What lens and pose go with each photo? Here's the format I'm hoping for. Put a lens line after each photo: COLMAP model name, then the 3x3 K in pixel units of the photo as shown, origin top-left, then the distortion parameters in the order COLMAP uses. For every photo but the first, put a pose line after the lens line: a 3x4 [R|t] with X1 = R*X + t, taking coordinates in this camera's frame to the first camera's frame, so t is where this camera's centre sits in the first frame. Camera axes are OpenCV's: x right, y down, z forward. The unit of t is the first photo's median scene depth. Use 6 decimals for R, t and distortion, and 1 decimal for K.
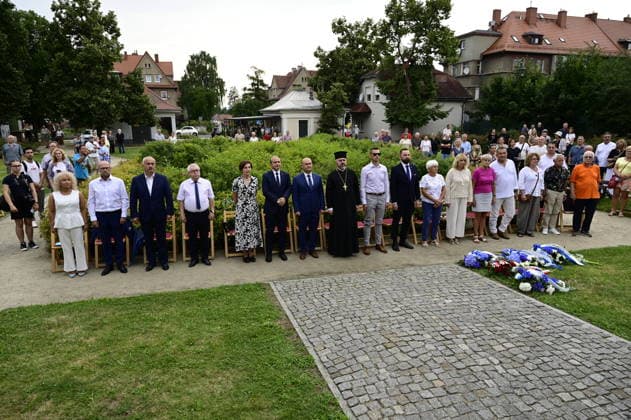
lens RADIAL K [[419.2, 0, 318.5], [0, 419.2, 206.4], [0, 0, 1]] dist [-0.001883, -0.001140]
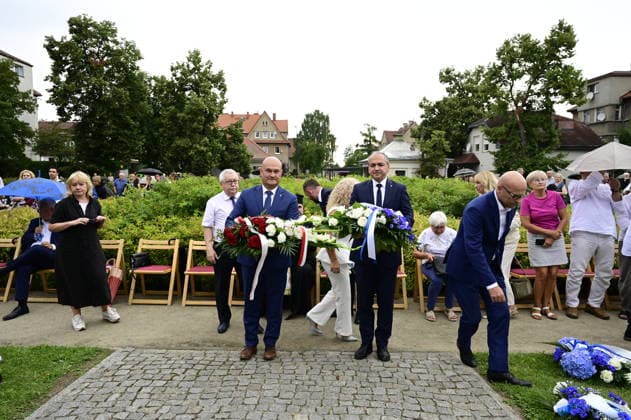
lens RADIAL K [[419.4, 0, 316.5], [0, 419.4, 210.0], [0, 0, 1]] dist [-0.001102, -0.002101]
pose [[0.960523, 0.032092, -0.276342, 0.050626], [-0.066822, 0.990858, -0.117195, 0.004704], [0.270055, 0.131034, 0.953887, 0.070715]]
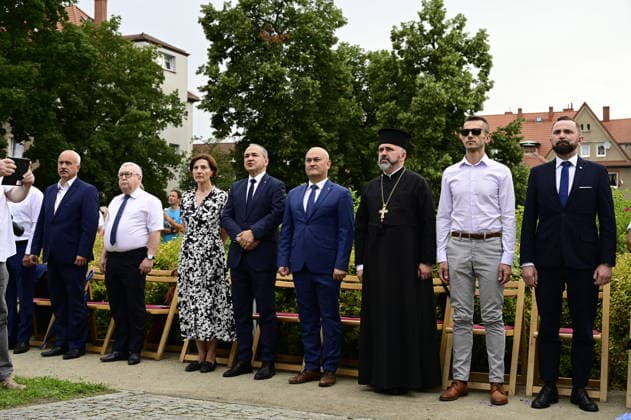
lens RADIAL K [[838.9, 0, 315.5], [0, 838.9, 210.0], [0, 0, 1]] dist [-0.011058, 0.048425]
pose [[0.743734, -0.009220, -0.668412, 0.097911], [-0.150245, 0.972016, -0.180584, 0.019092], [0.651373, 0.234732, 0.721536, 0.066552]]
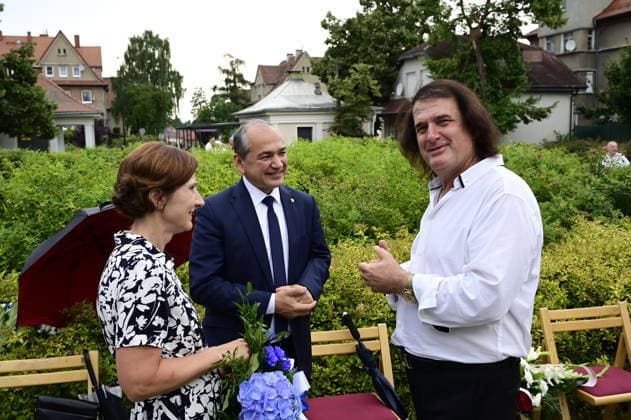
lens RADIAL K [[637.3, 0, 315.5], [0, 637.3, 210.0], [0, 0, 1]] dist [-0.000636, 0.003794]
pose [[0.999702, -0.012202, -0.021160, -0.003383], [0.010264, 0.995946, -0.089368, -0.007143], [0.022164, 0.089124, 0.995774, 0.116960]]
